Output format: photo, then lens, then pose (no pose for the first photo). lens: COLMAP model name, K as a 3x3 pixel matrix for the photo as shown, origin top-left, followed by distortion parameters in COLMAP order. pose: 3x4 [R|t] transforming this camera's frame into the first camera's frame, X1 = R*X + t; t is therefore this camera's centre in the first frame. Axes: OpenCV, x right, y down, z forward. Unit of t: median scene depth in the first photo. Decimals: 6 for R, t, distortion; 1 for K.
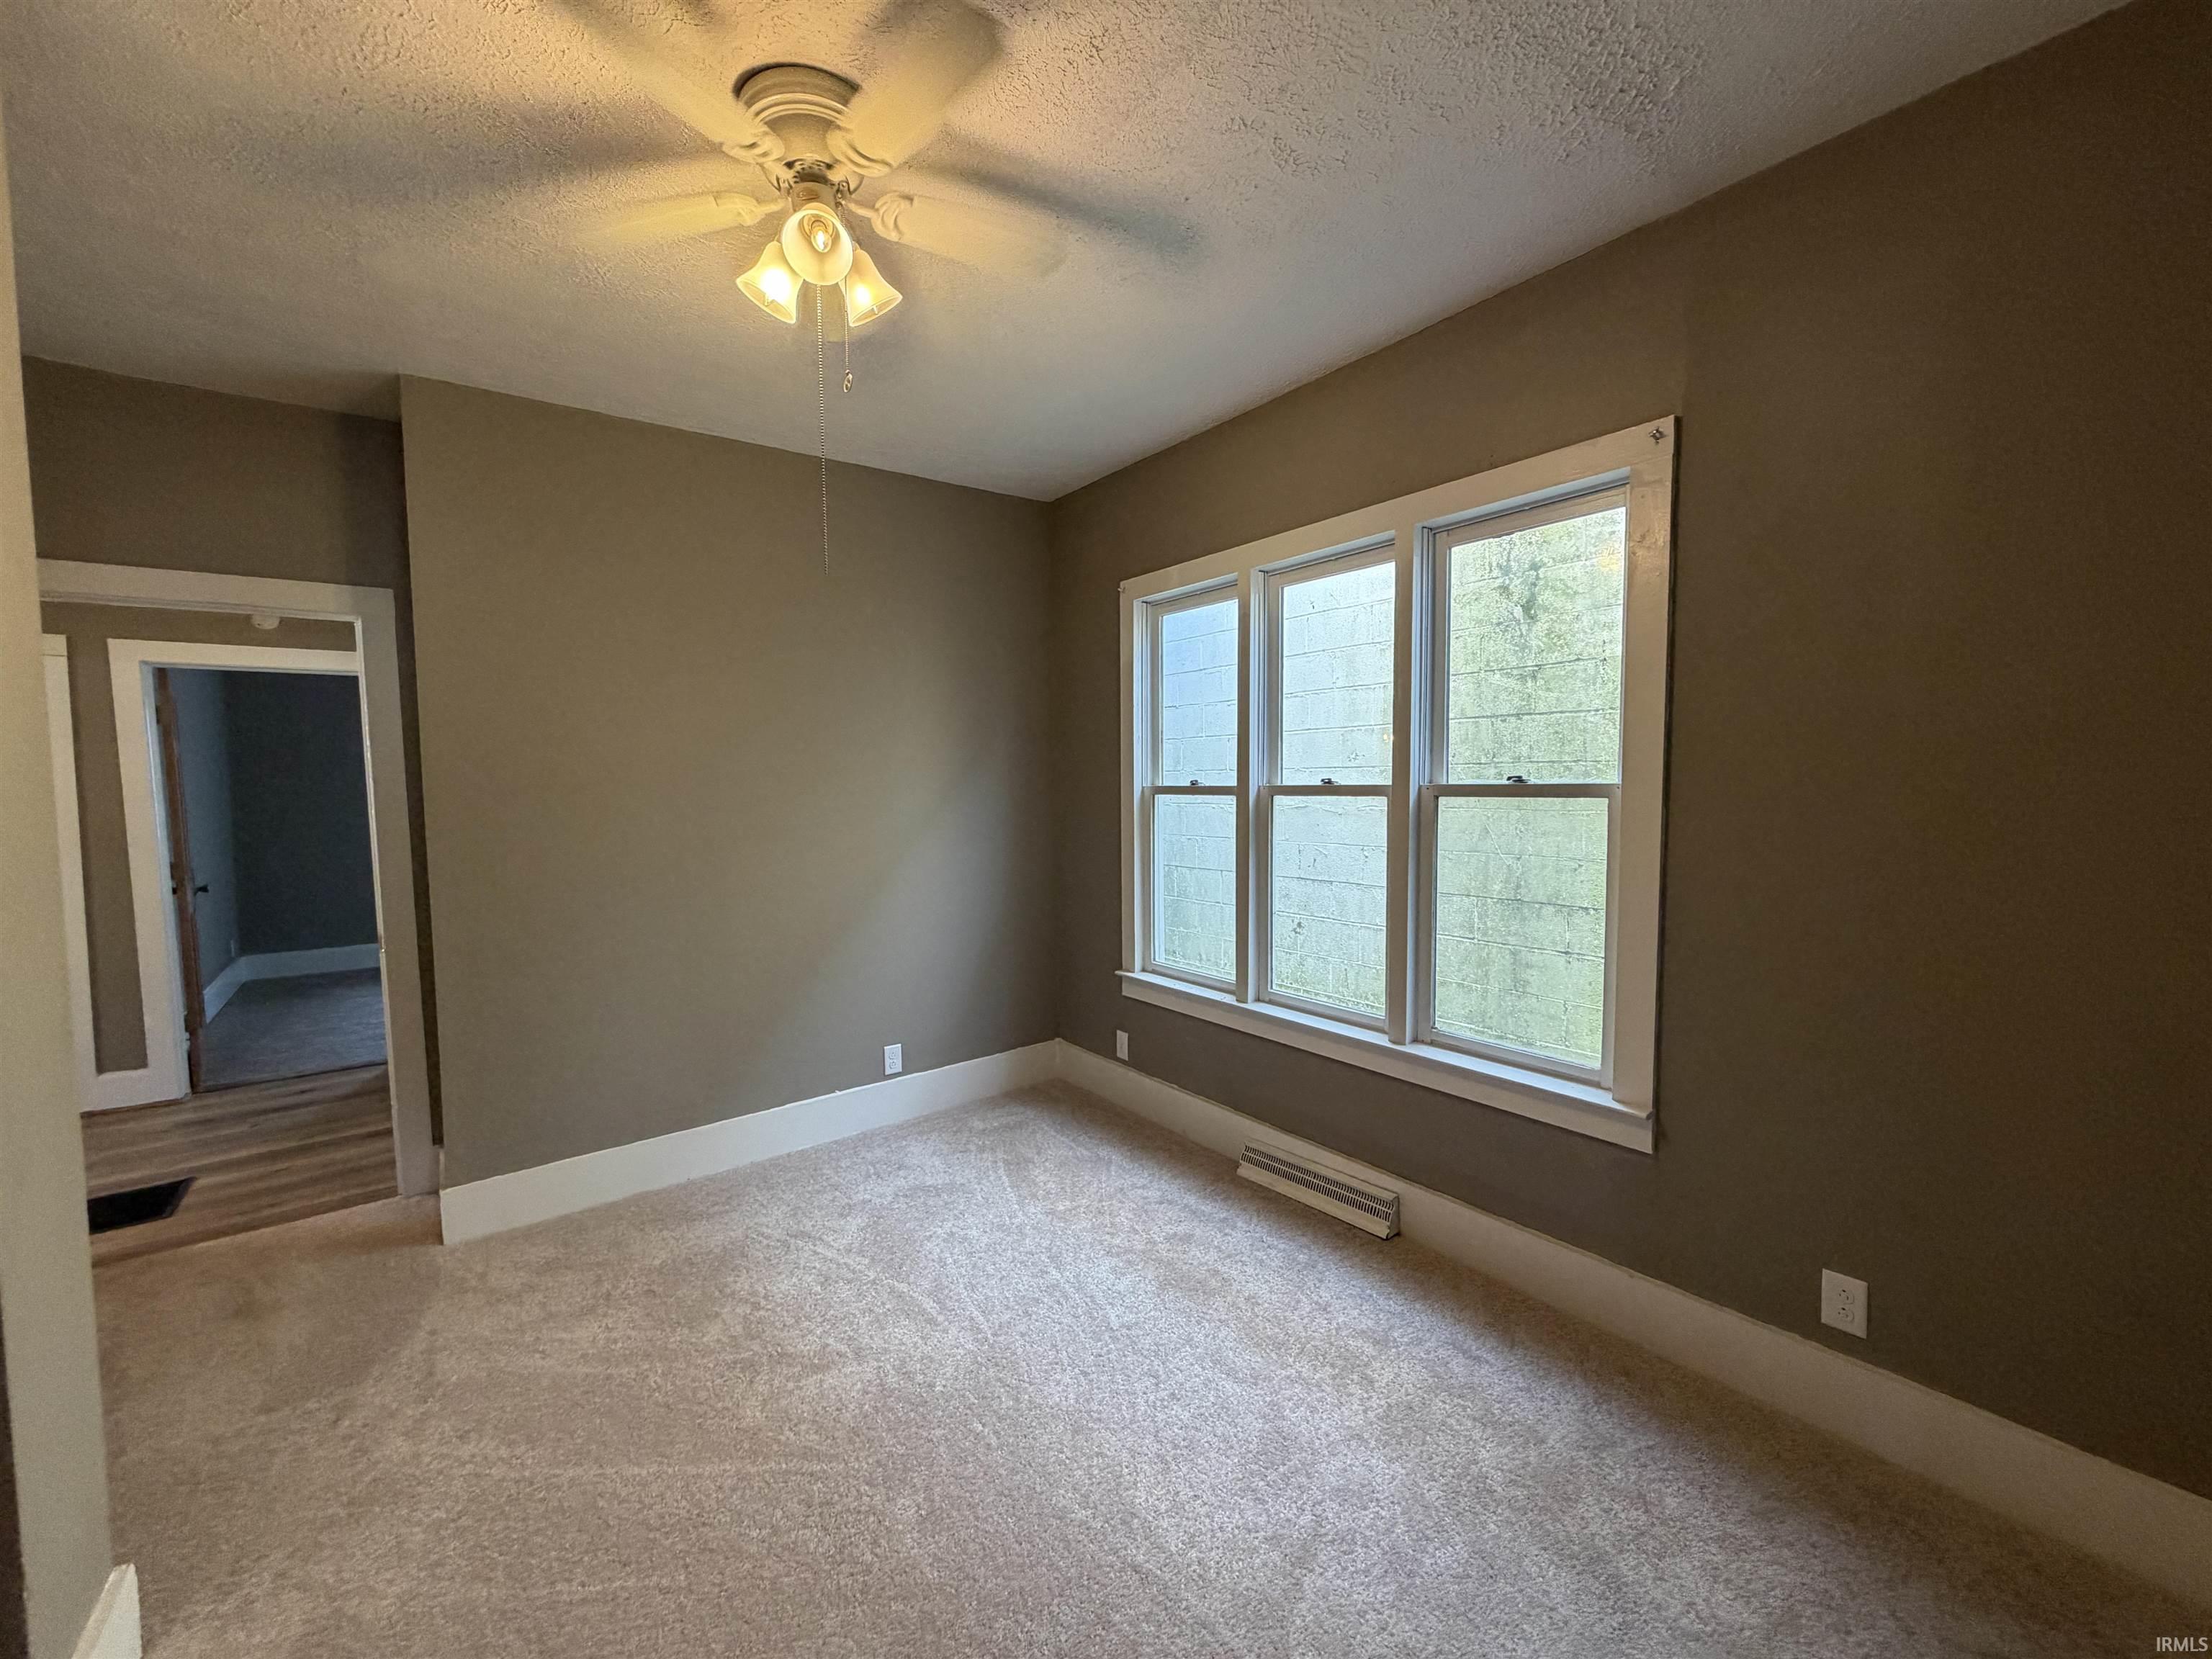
lens RADIAL K [[879.4, 0, 1100.0], [0, 879.4, 835.6], [0, 0, 1]] dist [-0.002140, 0.000337]
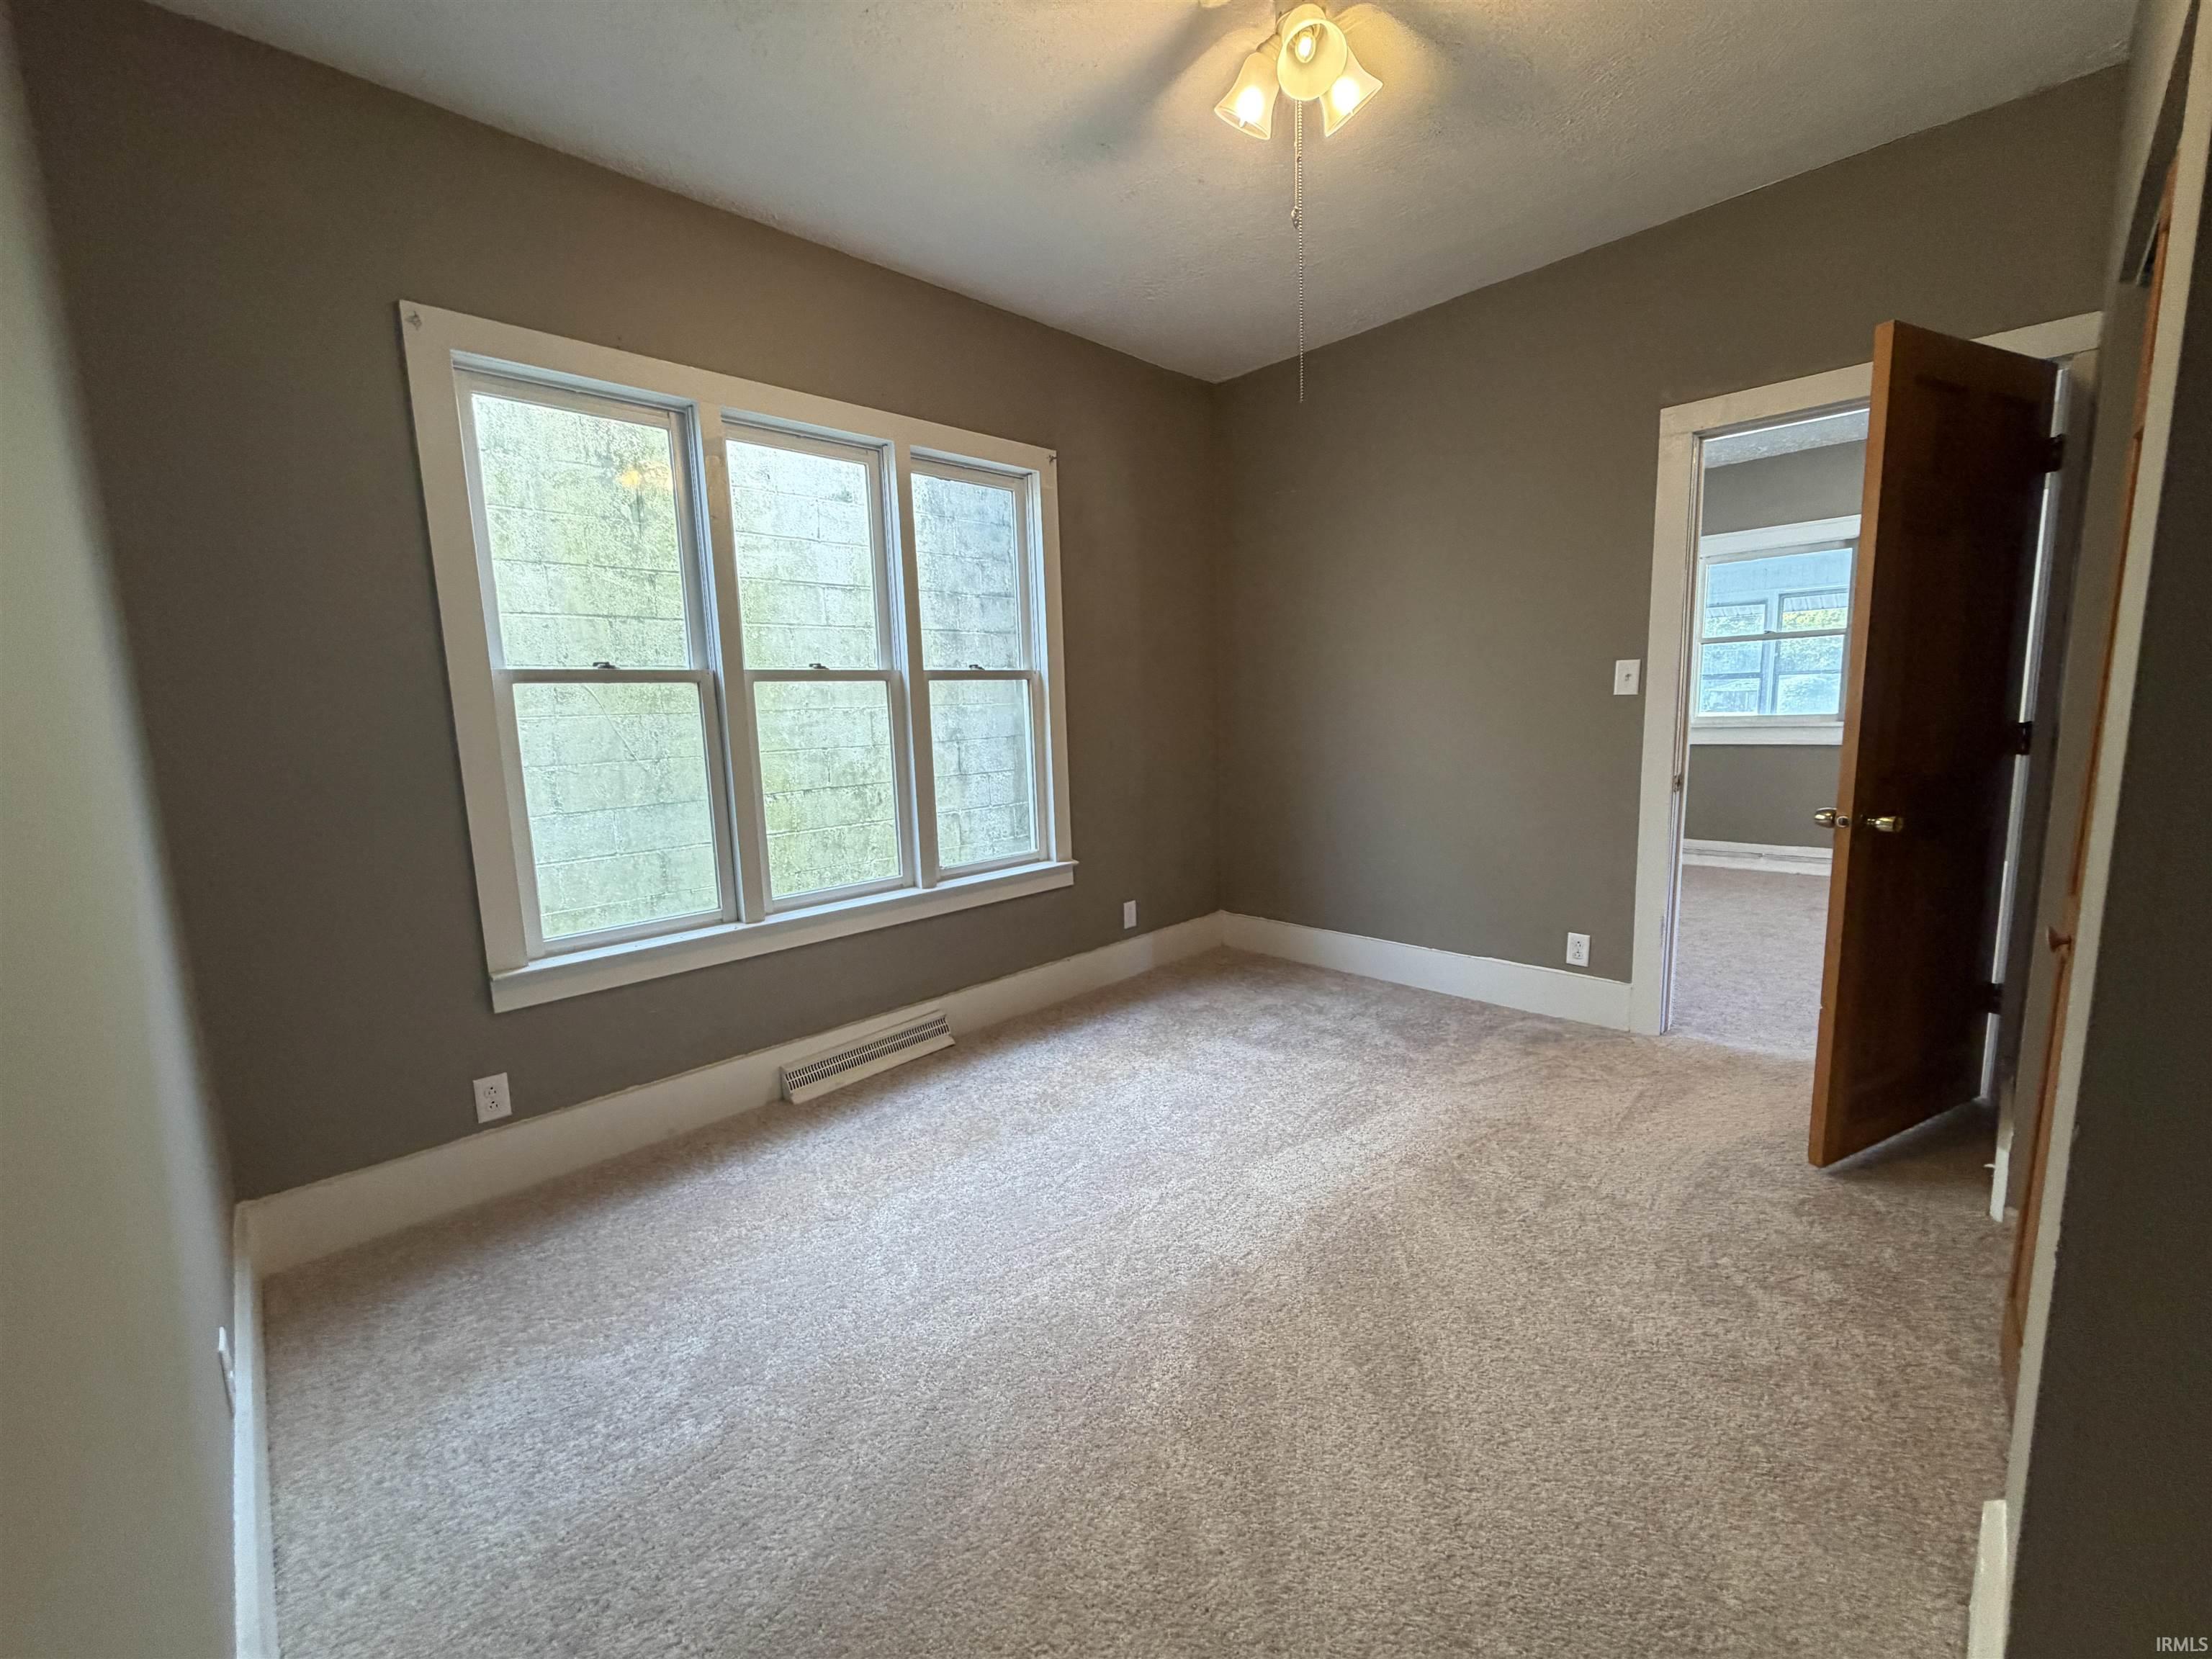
lens RADIAL K [[879.4, 0, 1102.3], [0, 879.4, 831.6], [0, 0, 1]] dist [-0.002140, 0.000337]
pose [[-0.119458, -0.132461, 0.983963, -0.630653], [0.094903, 0.984999, 0.144122, 0.007726], [-0.988293, 0.110598, -0.105095, 0.650395]]
